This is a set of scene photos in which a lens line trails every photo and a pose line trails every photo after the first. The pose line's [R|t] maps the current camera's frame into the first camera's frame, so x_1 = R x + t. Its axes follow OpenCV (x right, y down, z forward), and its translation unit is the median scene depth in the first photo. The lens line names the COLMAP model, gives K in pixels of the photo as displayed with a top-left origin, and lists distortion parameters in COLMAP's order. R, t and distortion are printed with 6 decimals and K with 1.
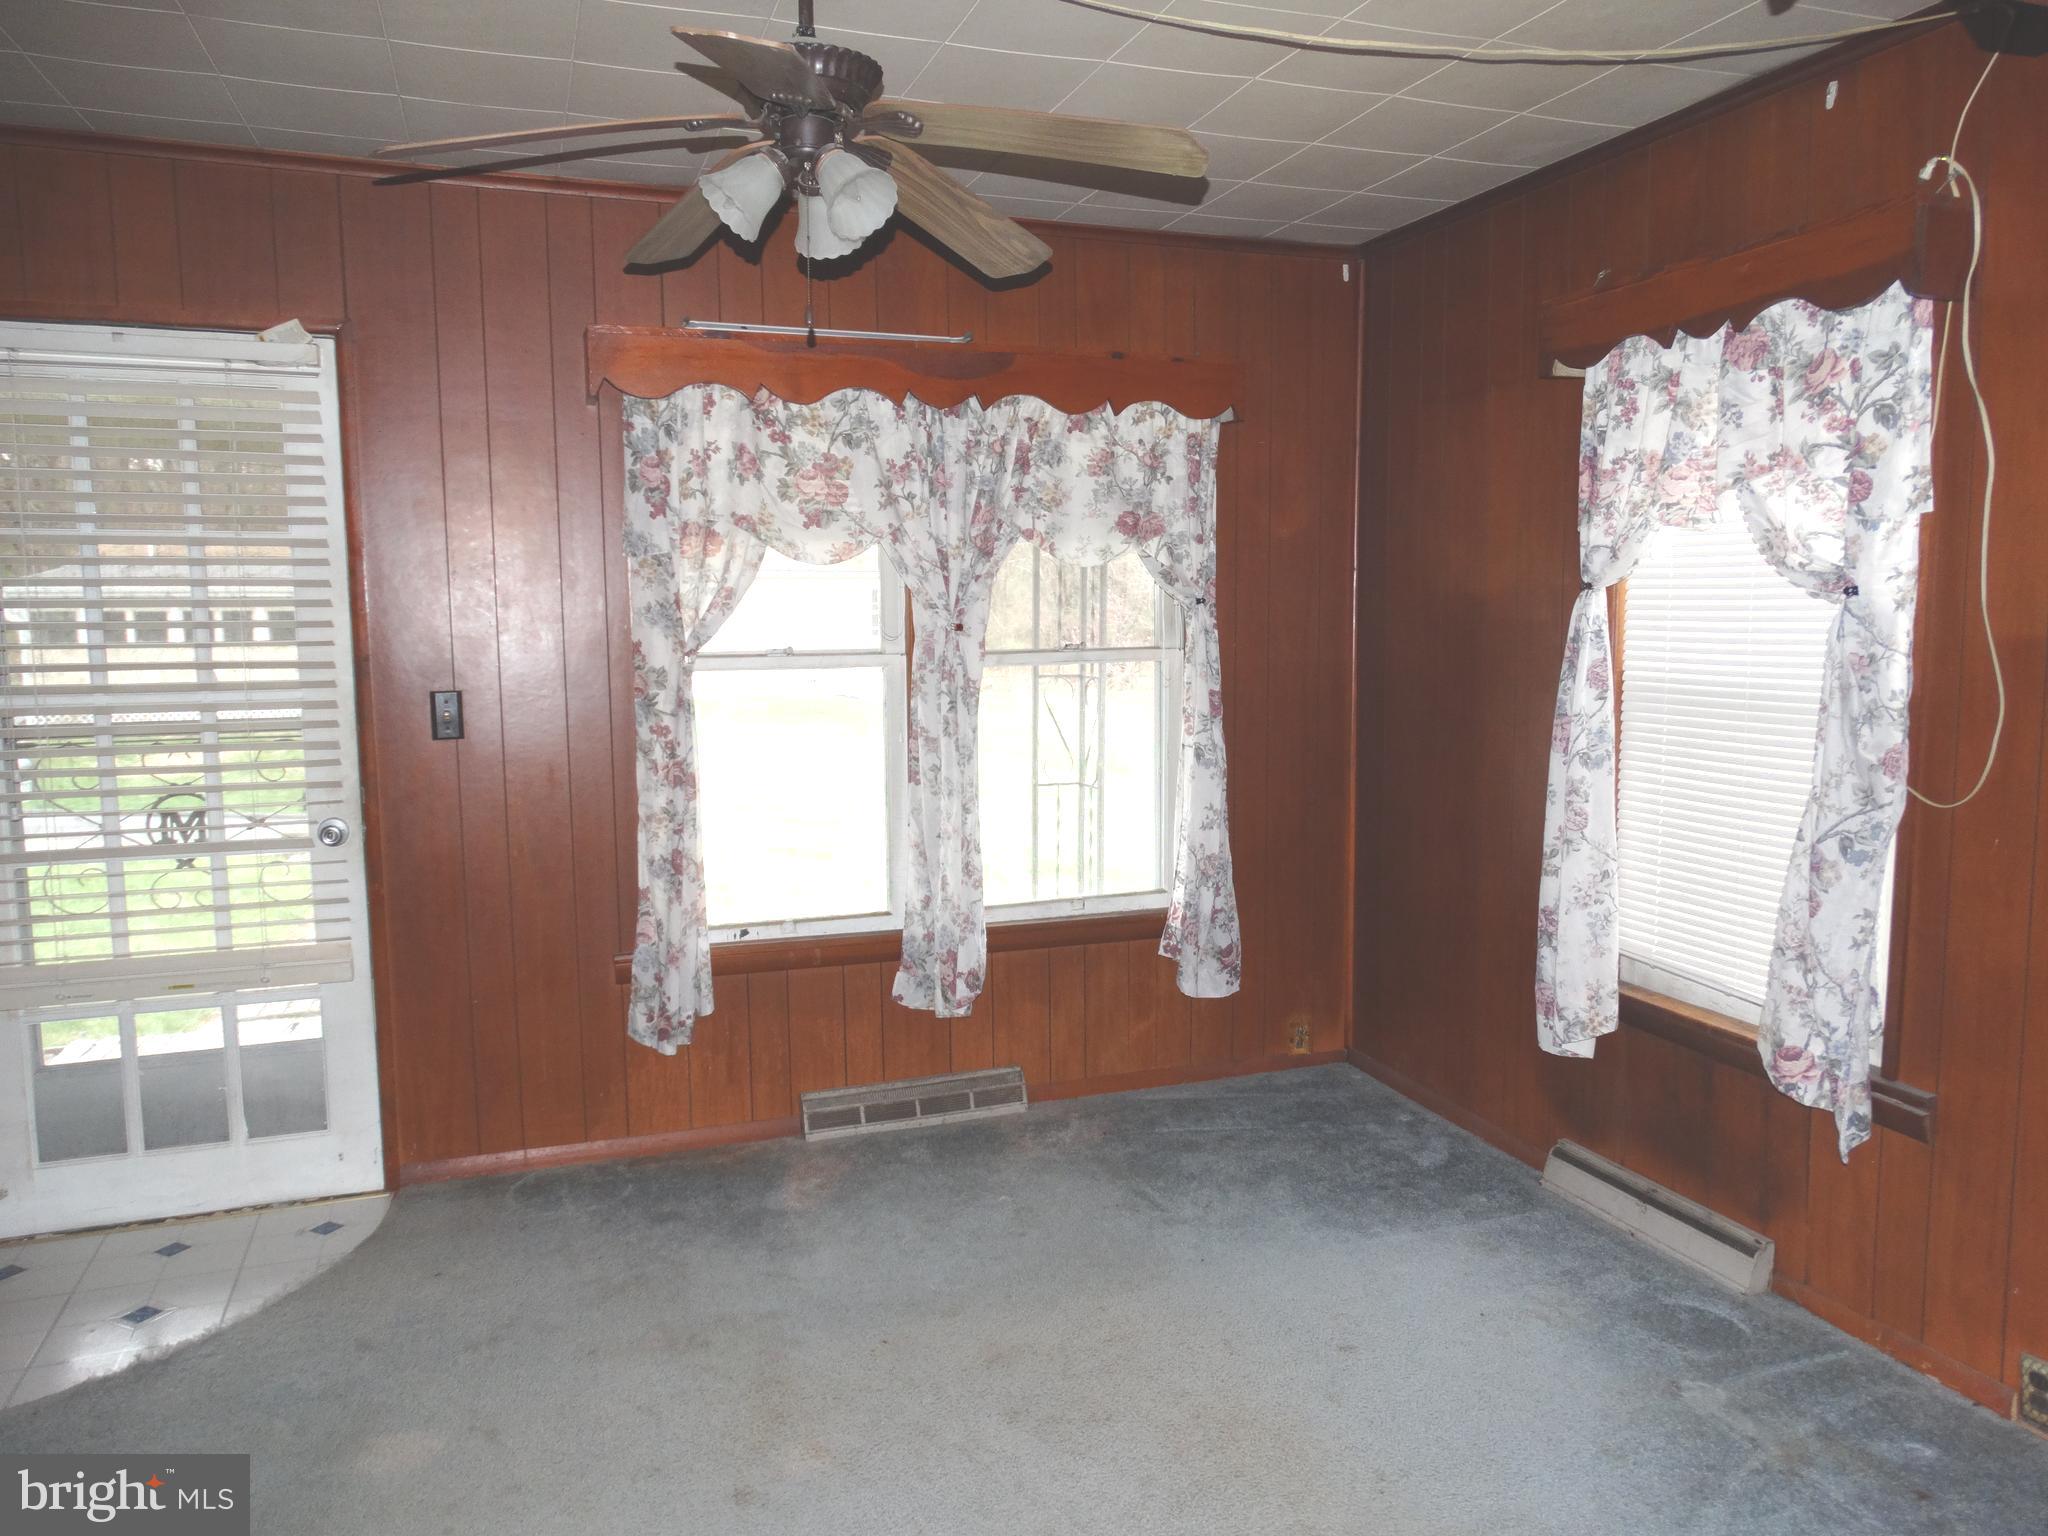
lens RADIAL K [[1460.6, 0, 1050.0], [0, 1460.6, 756.5], [0, 0, 1]] dist [0.001507, 0.003768]
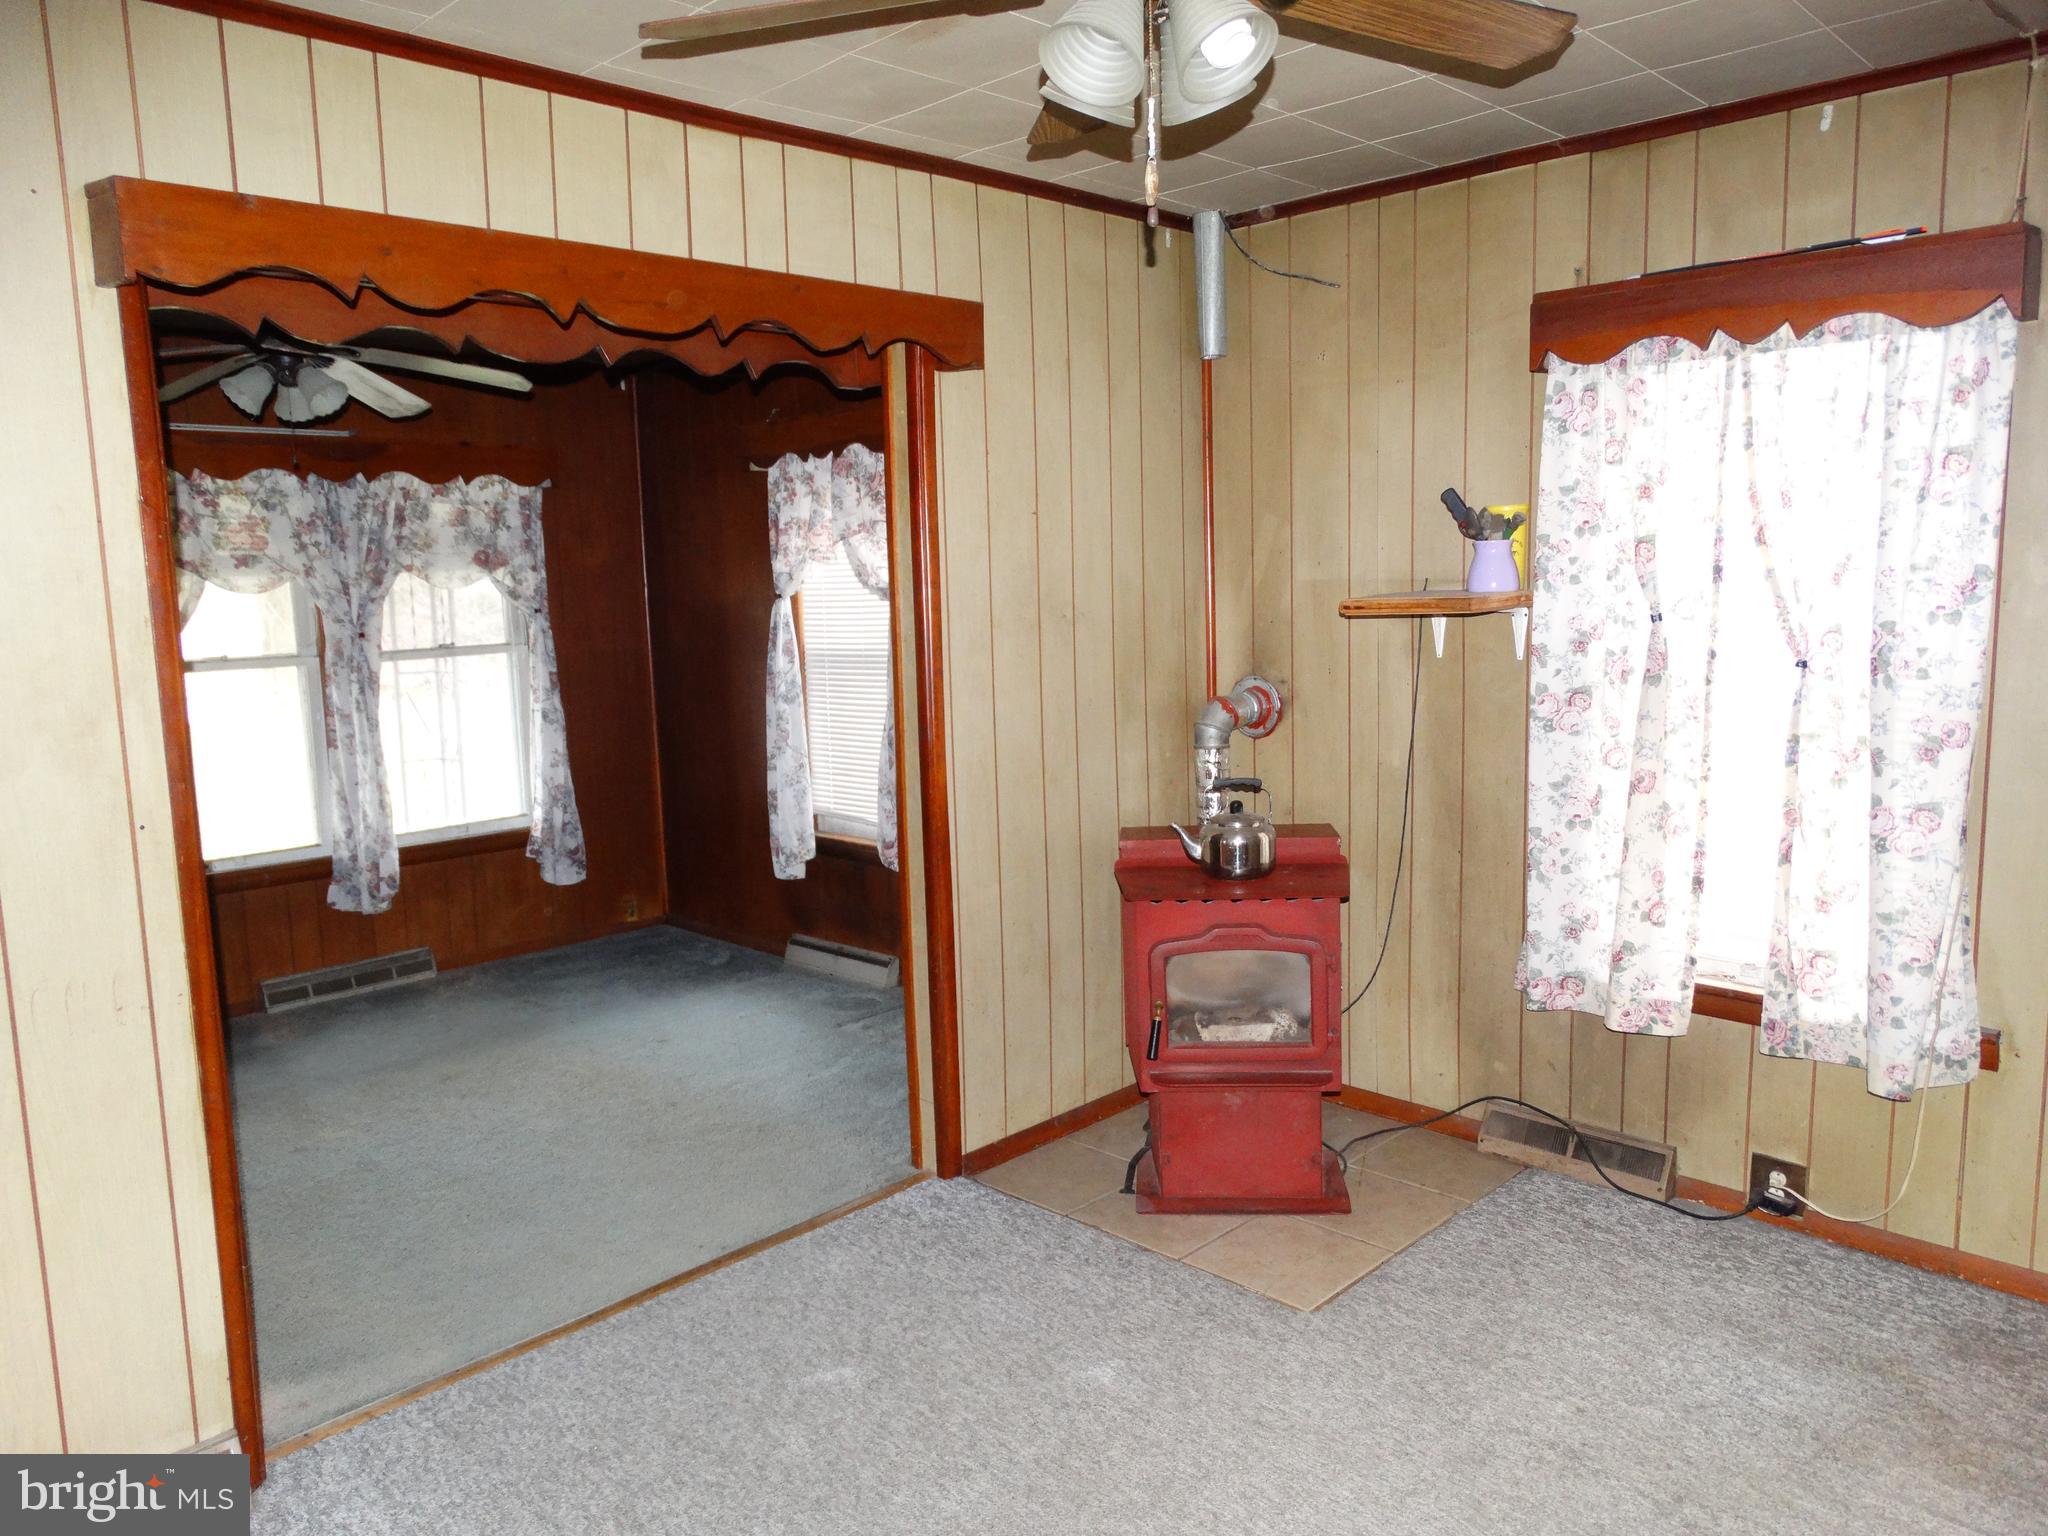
lens RADIAL K [[1460.6, 0, 1018.2], [0, 1460.6, 747.4], [0, 0, 1]] dist [0.001507, 0.003768]
pose [[0.909927, -0.071565, 0.408549, -0.080265], [0.071810, 0.997309, 0.014761, 0.051485], [-0.408506, 0.015907, 0.912617, -0.637338]]
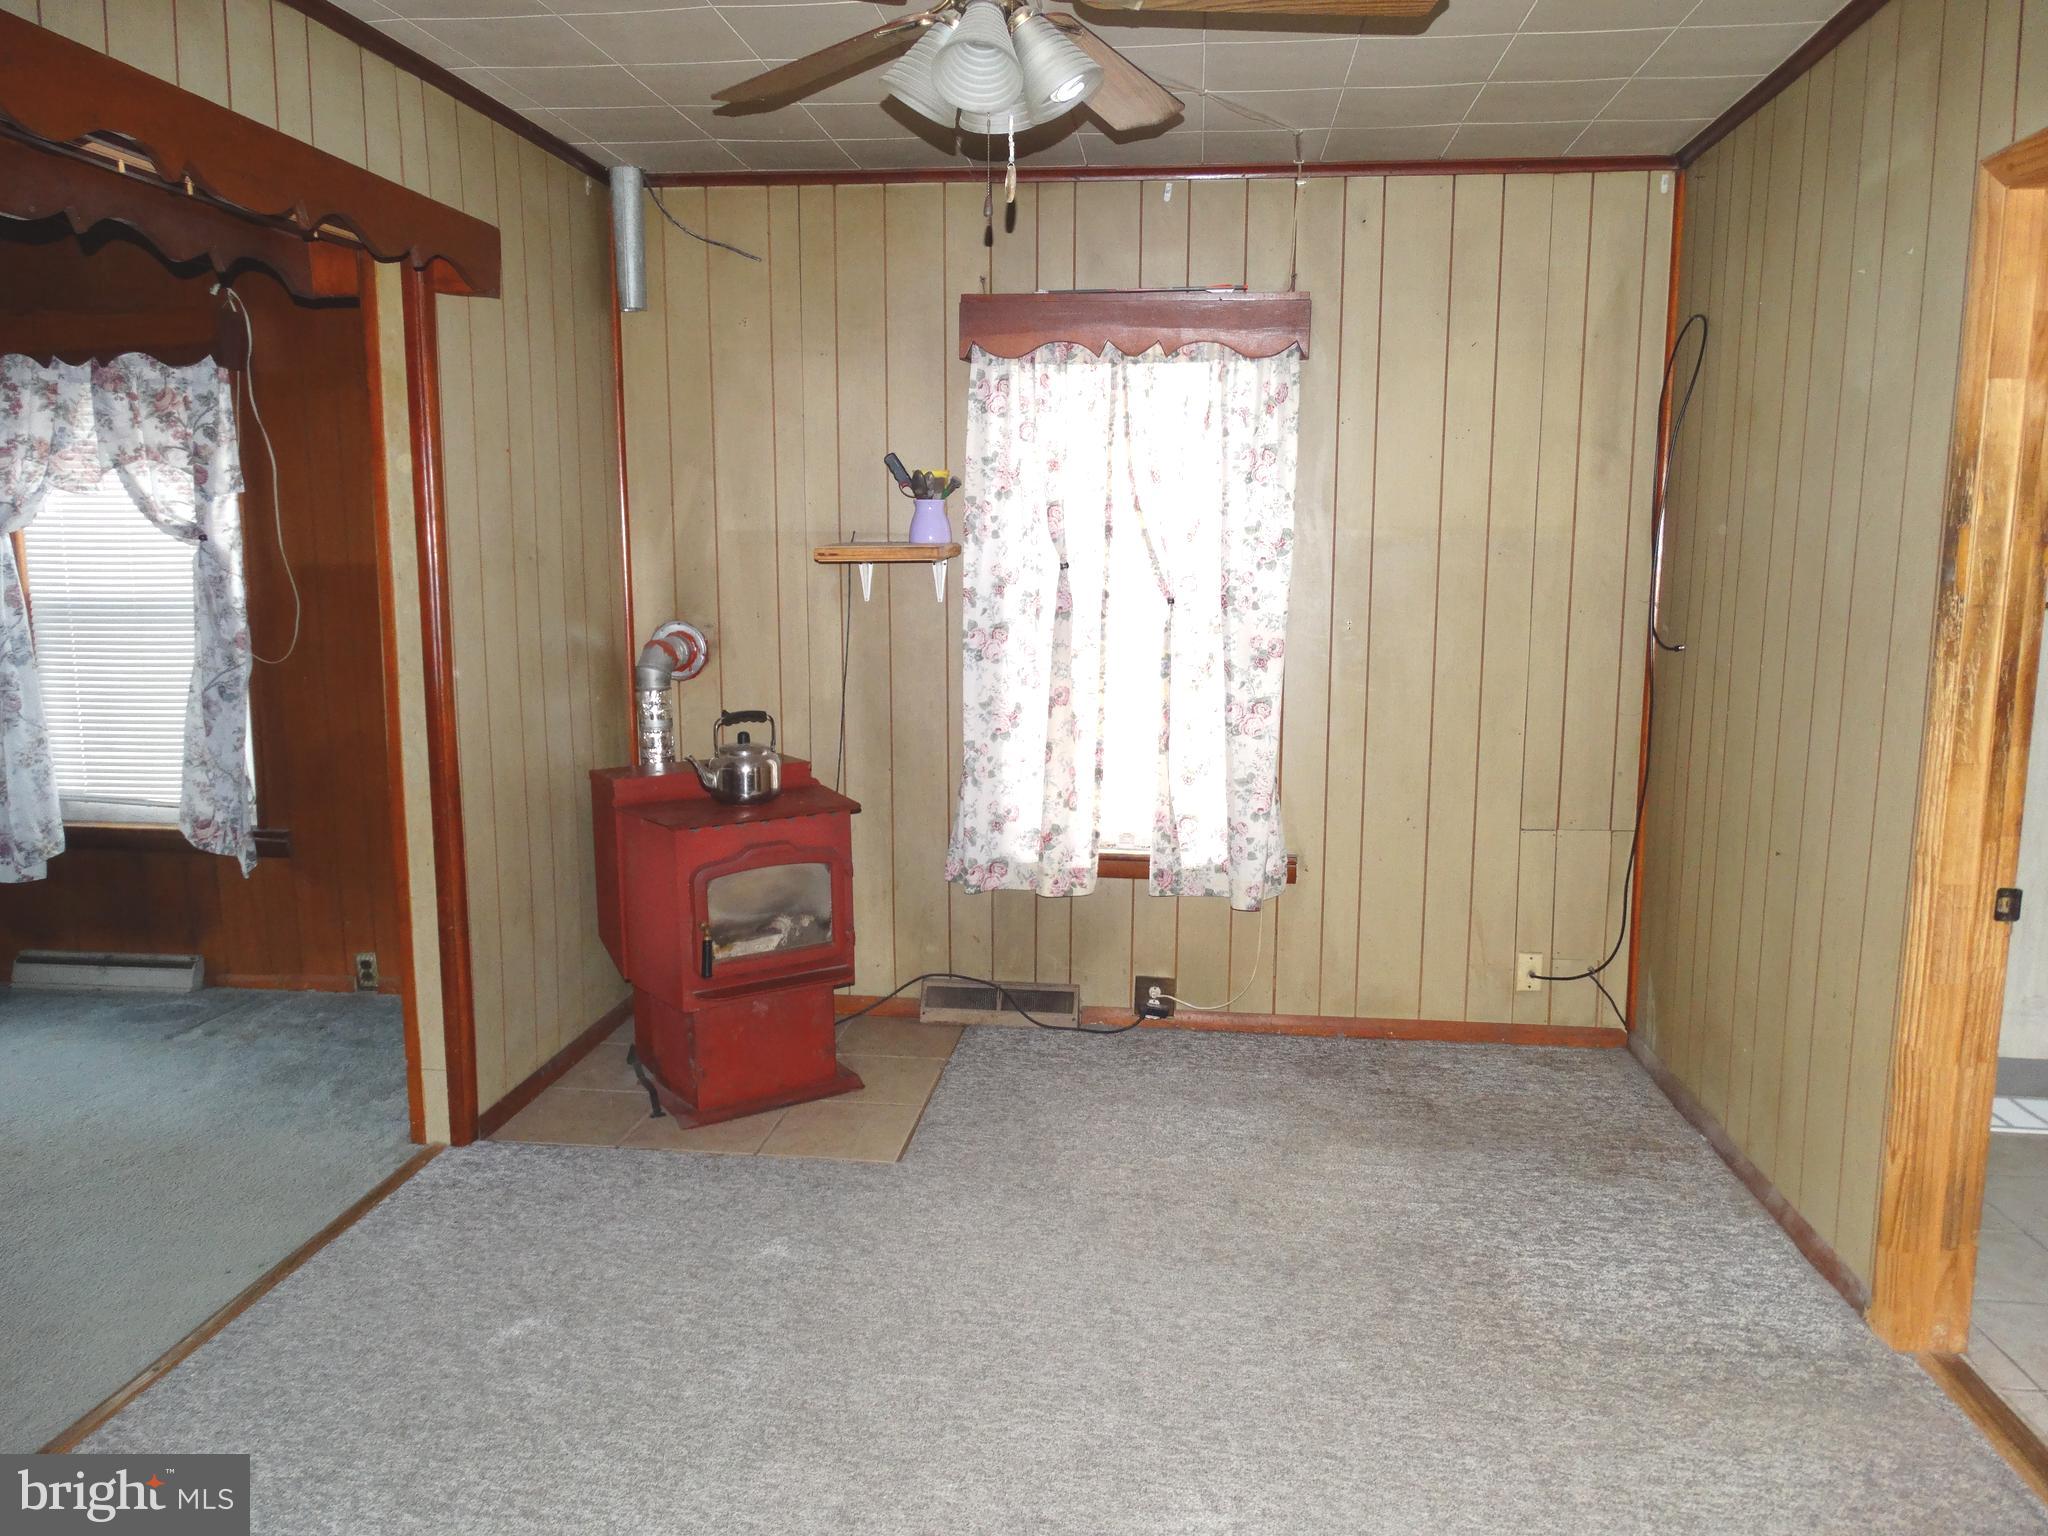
lens RADIAL K [[1460.6, 0, 1037.1], [0, 1460.6, 738.2], [0, 0, 1]] dist [0.001507, 0.003768]
pose [[0.463039, -0.117592, 0.878502, -0.392844], [0.093704, 0.992100, 0.083409, 0.049471], [-0.881371, 0.043697, 0.470400, -0.476025]]
